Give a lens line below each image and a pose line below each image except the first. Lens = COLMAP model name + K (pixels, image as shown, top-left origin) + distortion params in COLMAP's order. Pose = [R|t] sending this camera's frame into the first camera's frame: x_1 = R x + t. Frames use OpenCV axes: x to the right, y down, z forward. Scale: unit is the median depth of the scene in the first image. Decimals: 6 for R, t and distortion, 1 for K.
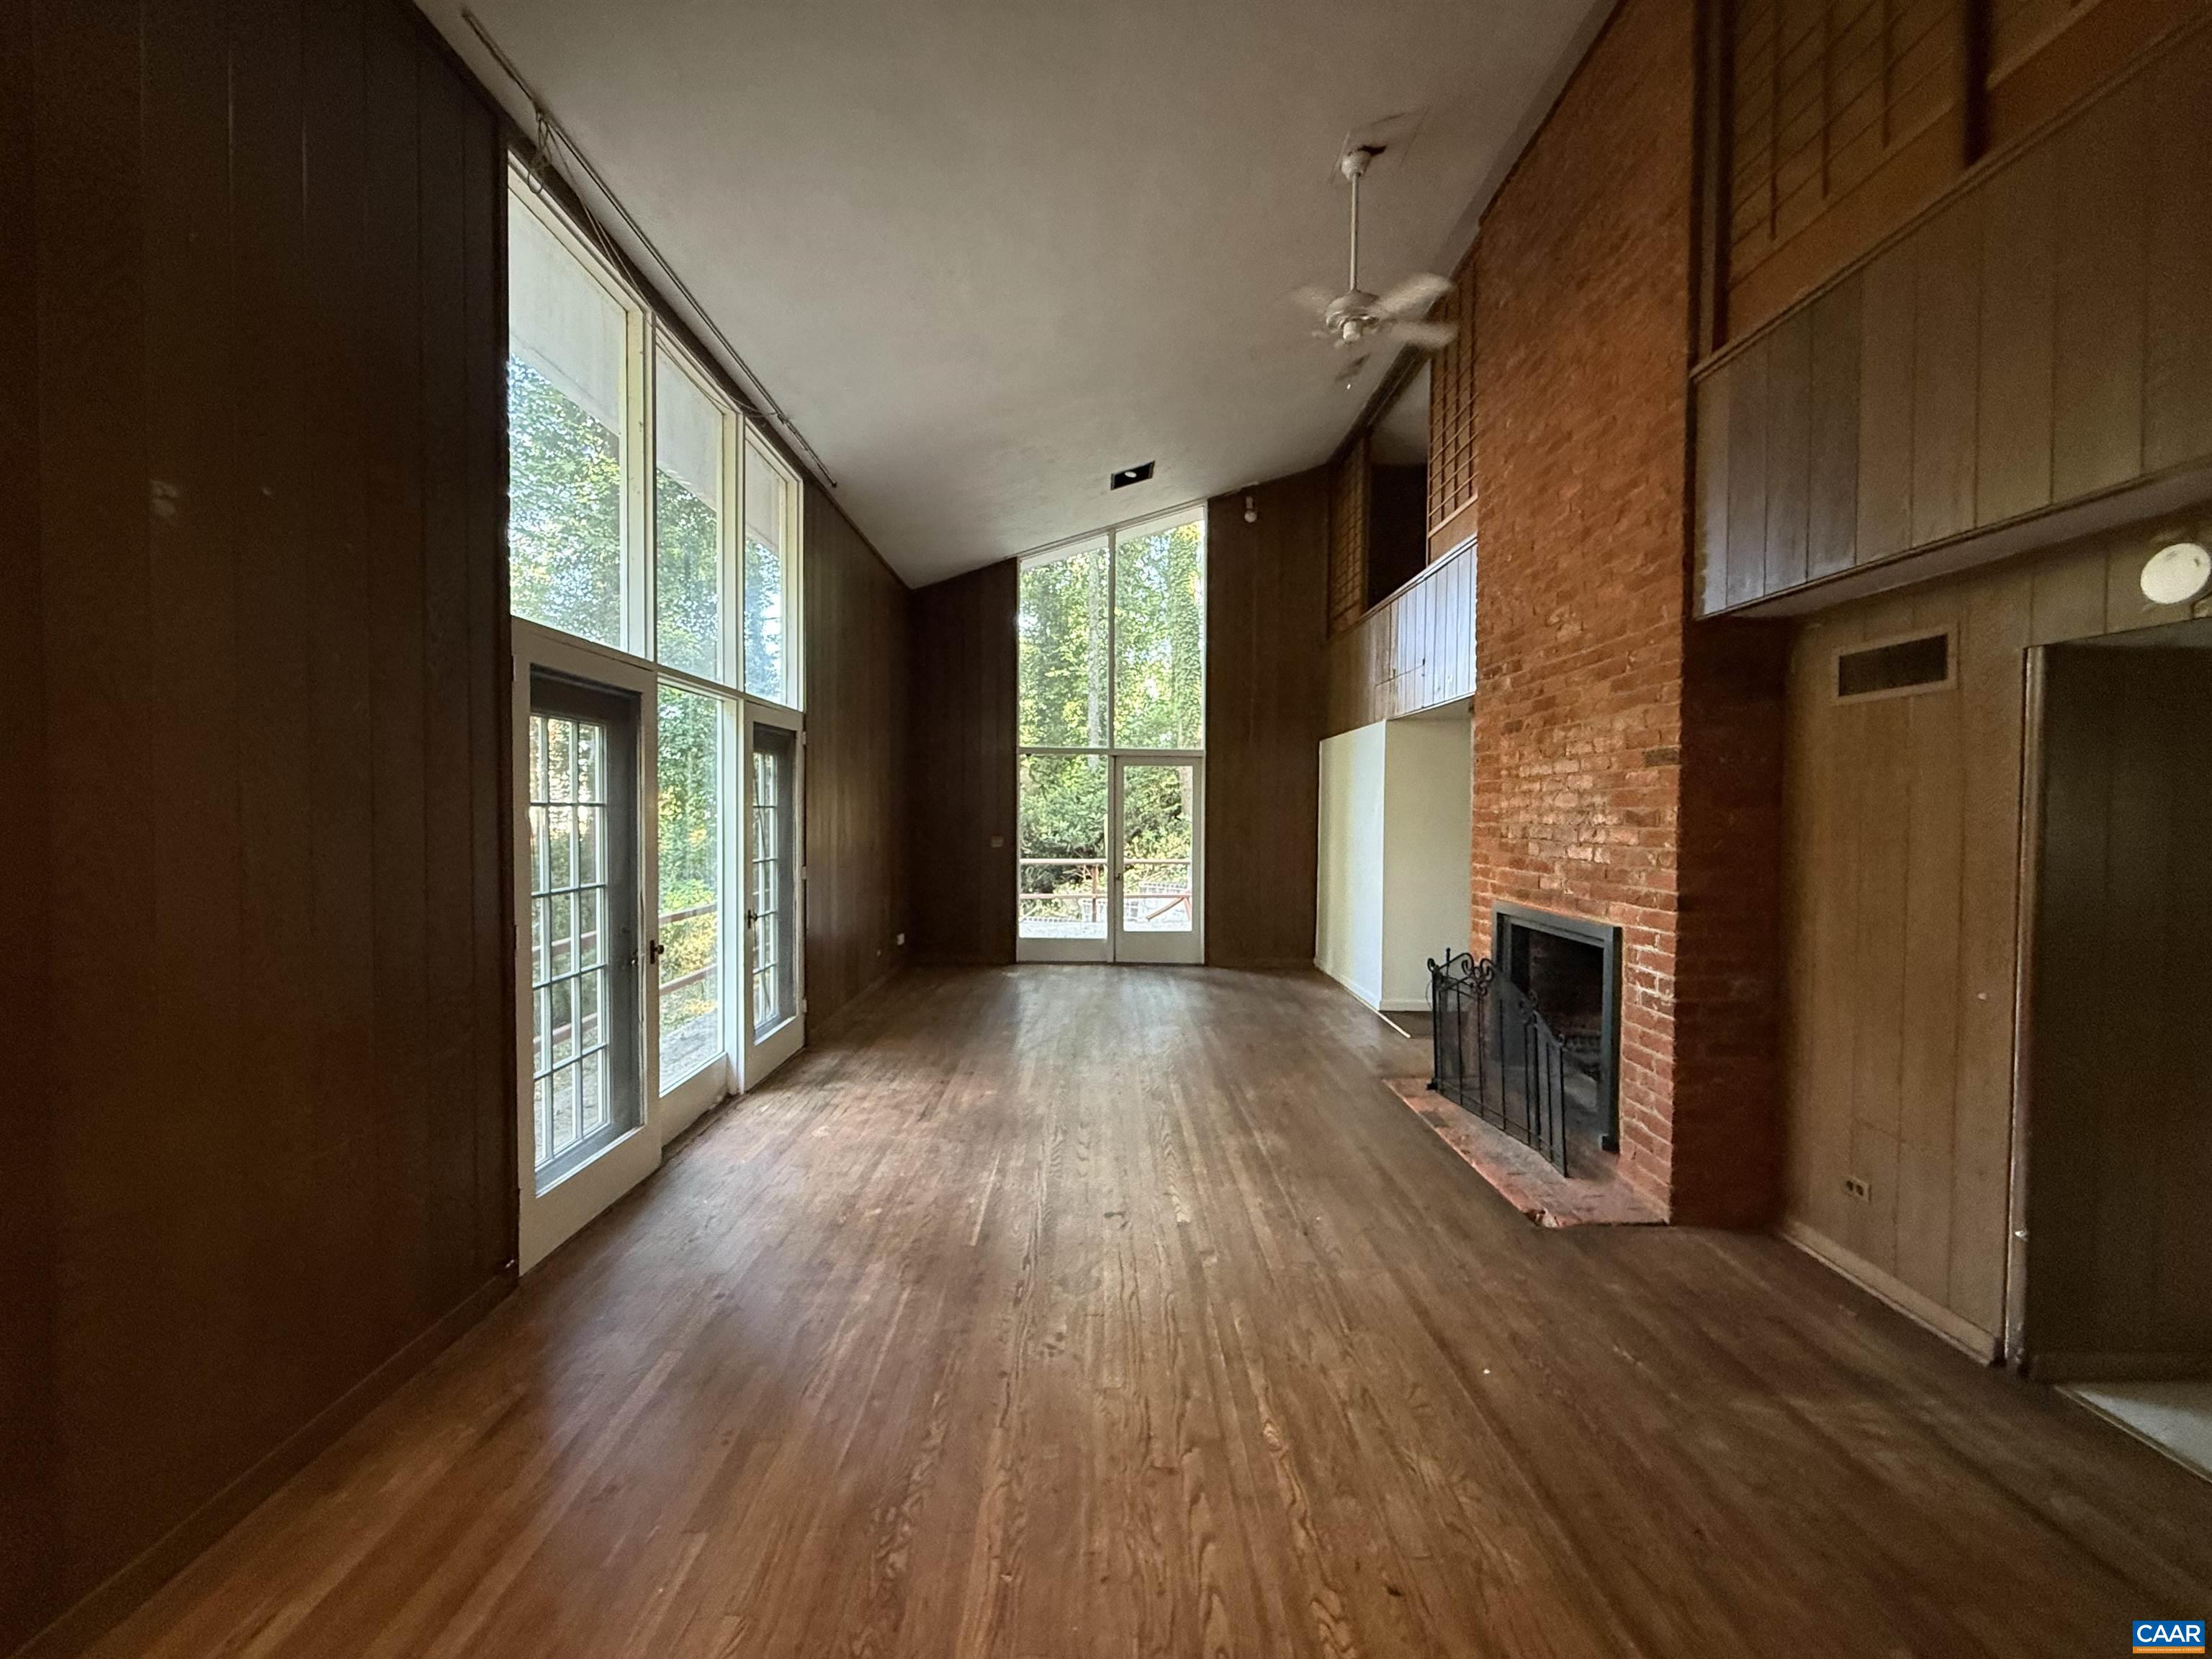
lens RADIAL K [[882.2, 0, 1096.6], [0, 882.2, 827.3], [0, 0, 1]] dist [0.000060, -0.000090]
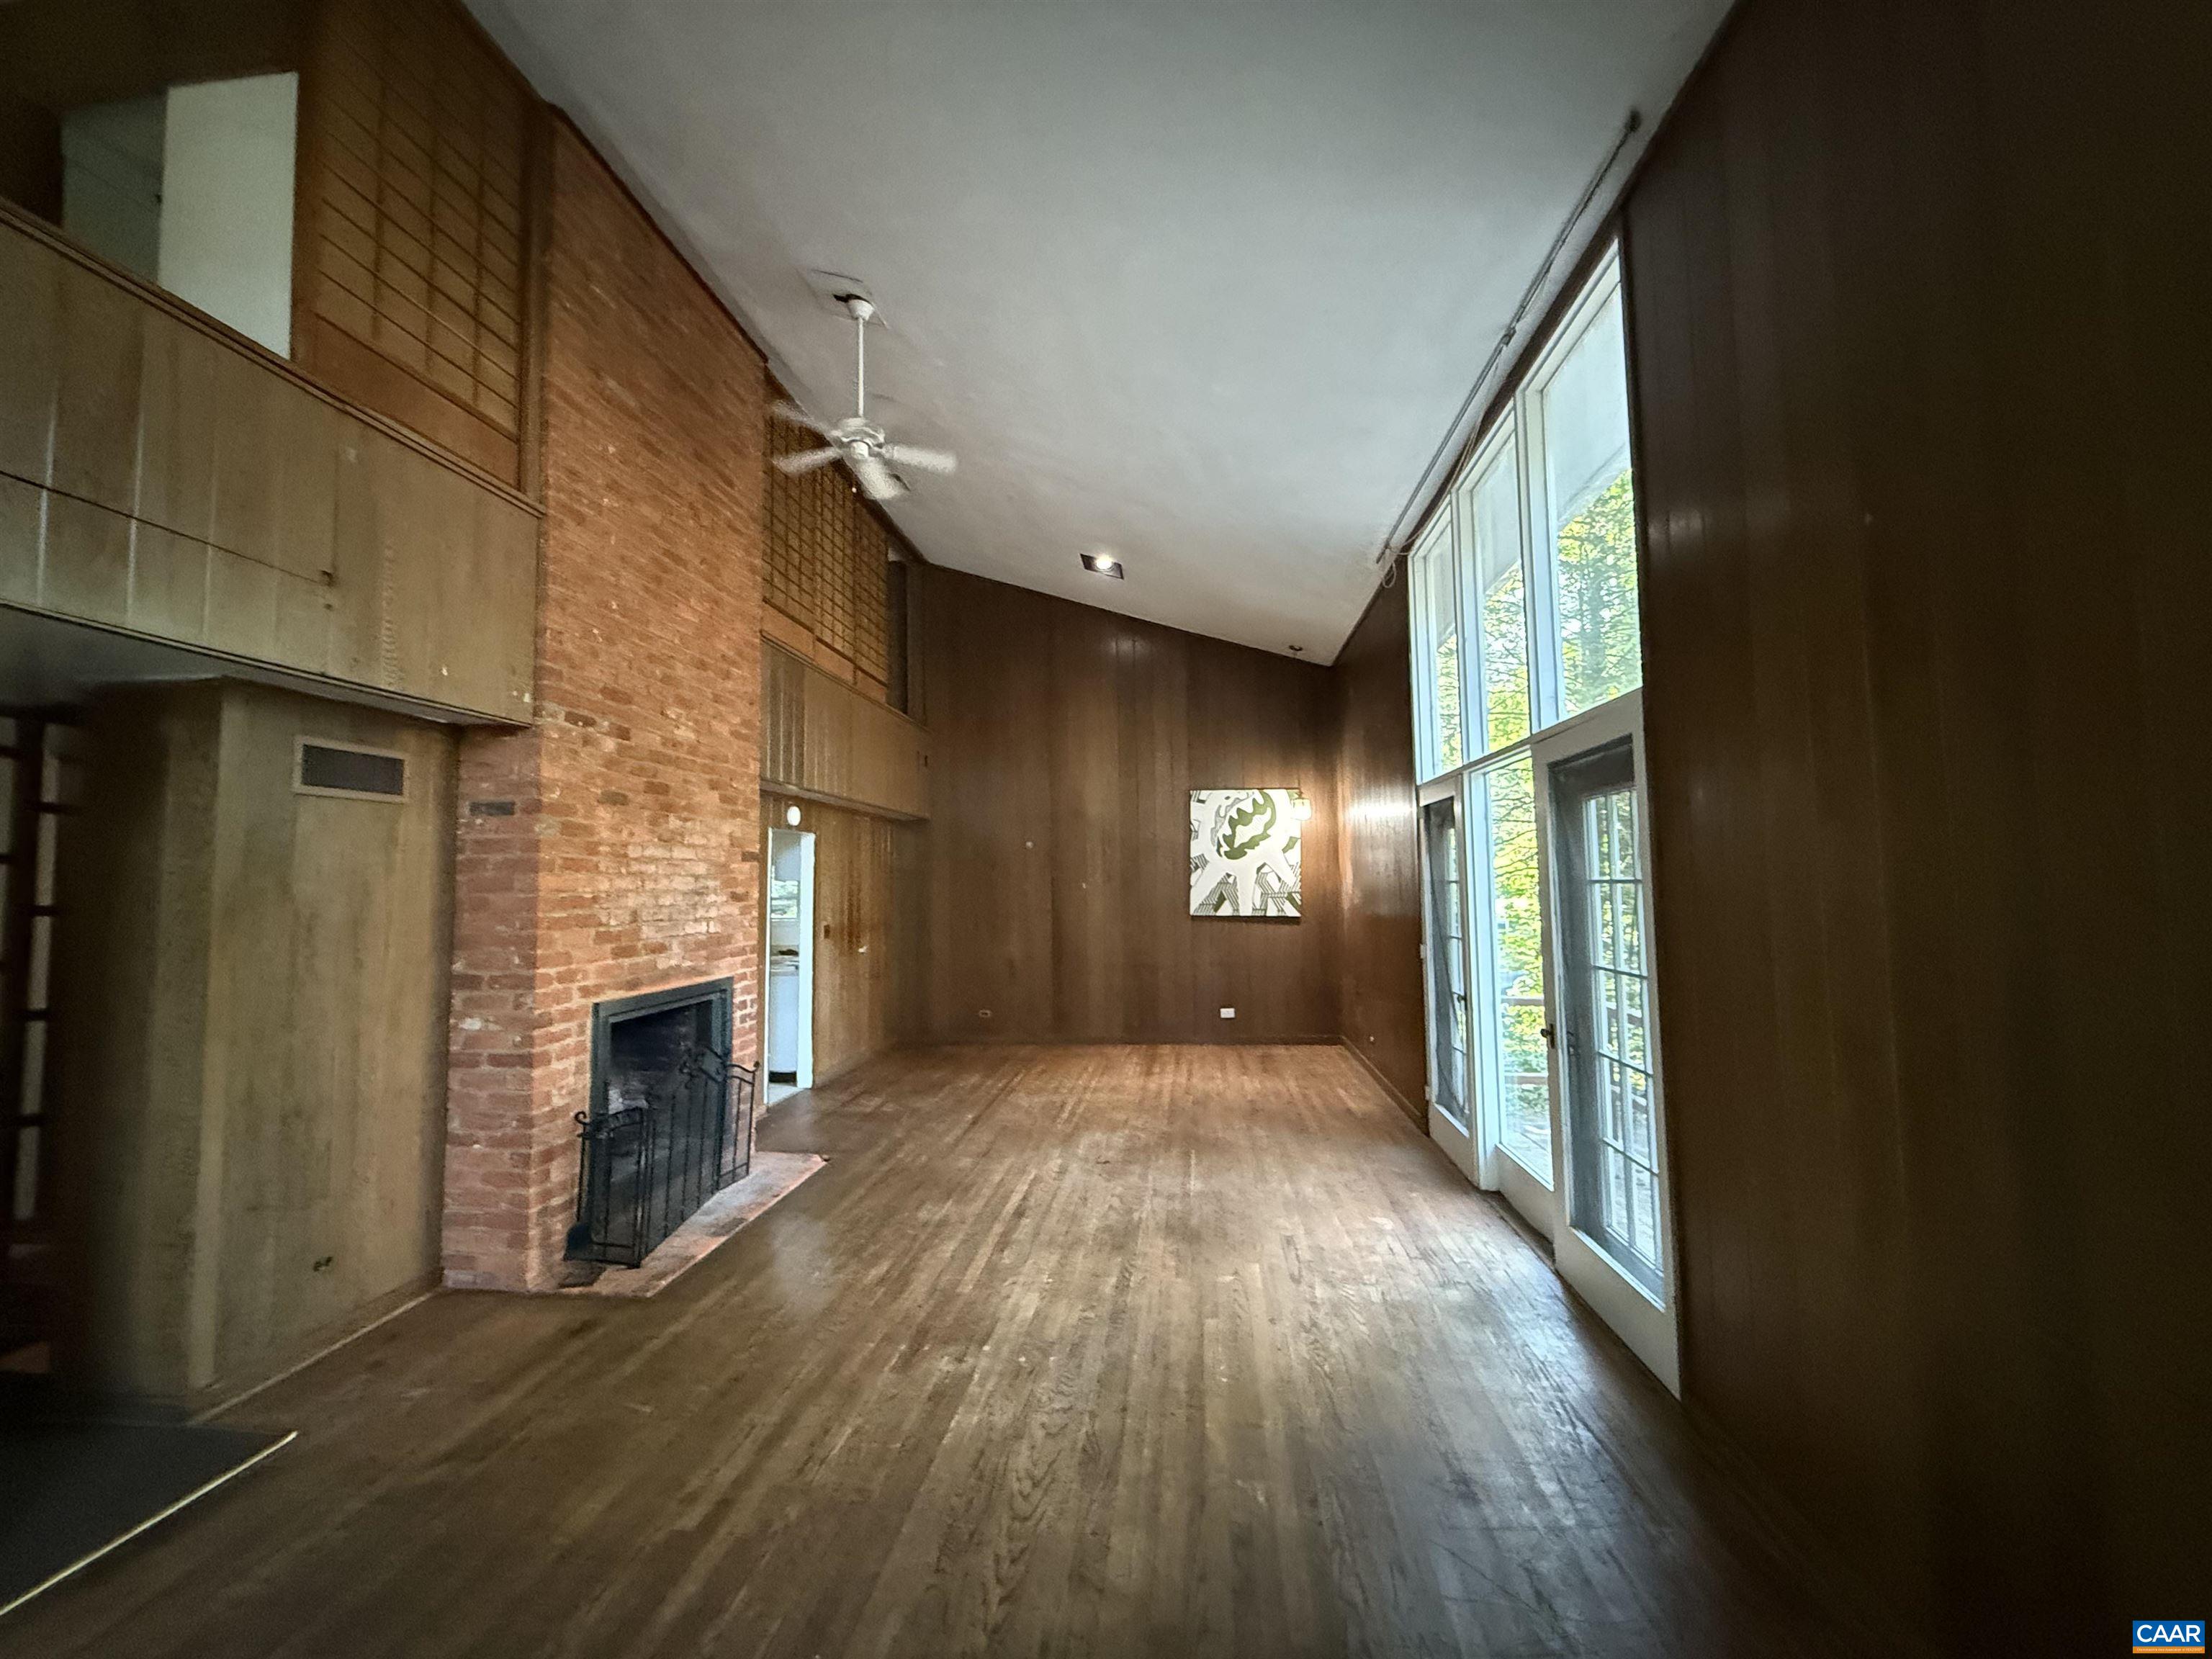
lens RADIAL K [[882.2, 0, 1096.6], [0, 882.2, 827.3], [0, 0, 1]] dist [0.000060, -0.000090]
pose [[-0.993739, 0.014121, 0.110828, -0.118587], [0.009323, 0.999001, -0.043693, -0.048014], [-0.111334, -0.042386, -0.992879, 2.083395]]
